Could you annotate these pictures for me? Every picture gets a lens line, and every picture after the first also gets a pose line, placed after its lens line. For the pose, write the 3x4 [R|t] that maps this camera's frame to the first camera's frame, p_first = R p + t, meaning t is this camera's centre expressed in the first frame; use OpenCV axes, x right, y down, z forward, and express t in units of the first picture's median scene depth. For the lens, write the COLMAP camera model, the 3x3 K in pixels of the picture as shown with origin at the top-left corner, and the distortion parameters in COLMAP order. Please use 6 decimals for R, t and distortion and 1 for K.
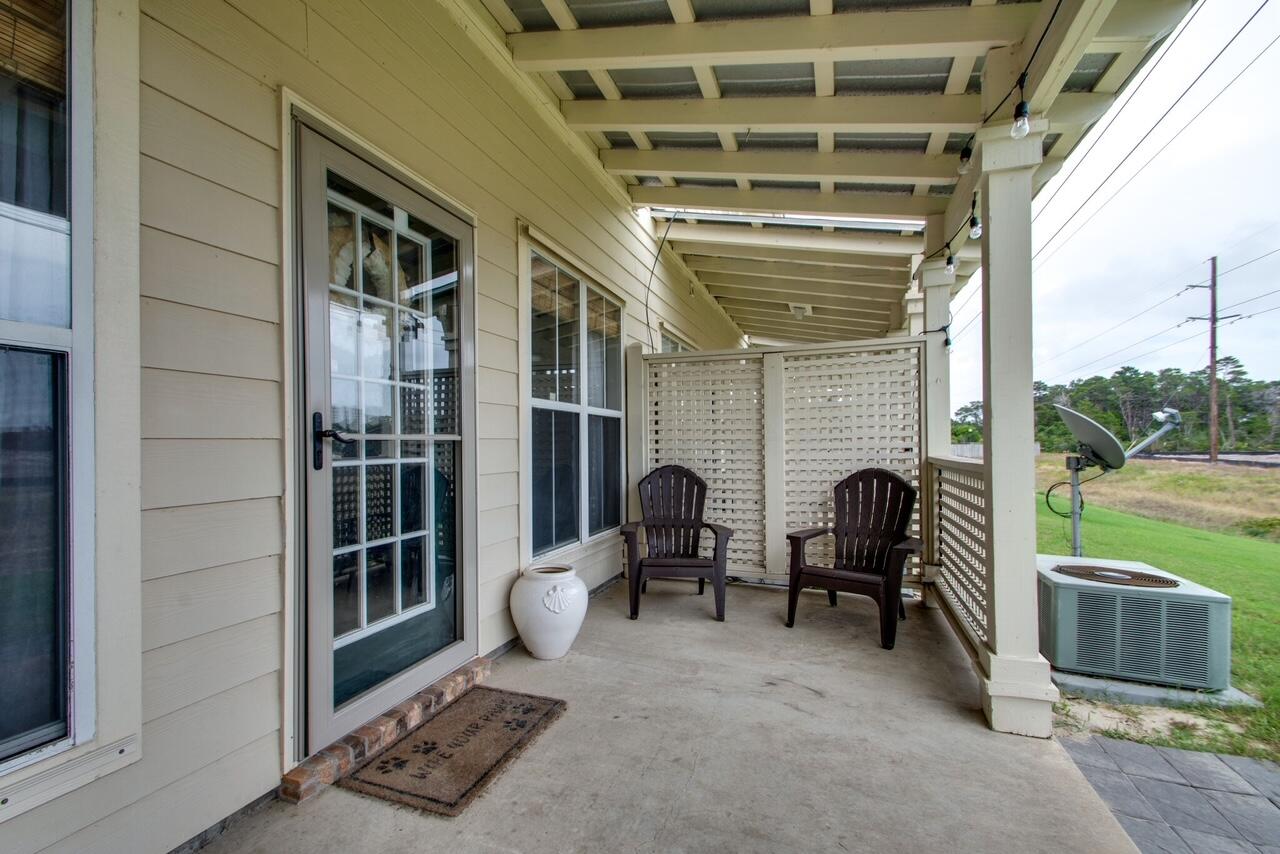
lens RADIAL K [[616.9, 0, 622.6], [0, 616.9, 447.5], [0, 0, 1]] dist [0.024946, -0.013874]
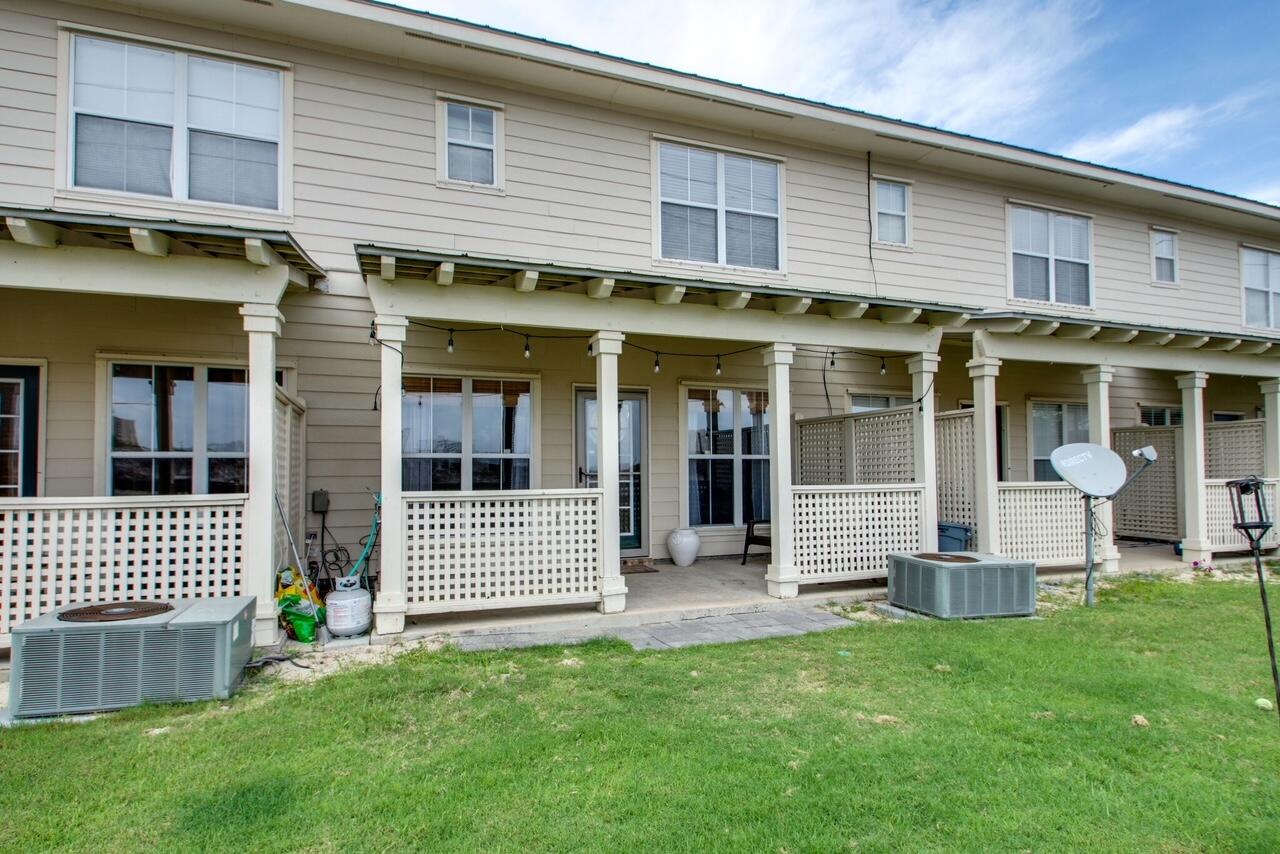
lens RADIAL K [[616.9, 0, 622.6], [0, 616.9, 447.5], [0, 0, 1]] dist [0.024946, -0.013874]
pose [[0.624229, -0.023071, -0.780901, 1.599886], [0.002837, 0.999624, -0.027265, -0.047925], [0.781236, 0.014804, 0.624060, -0.642502]]
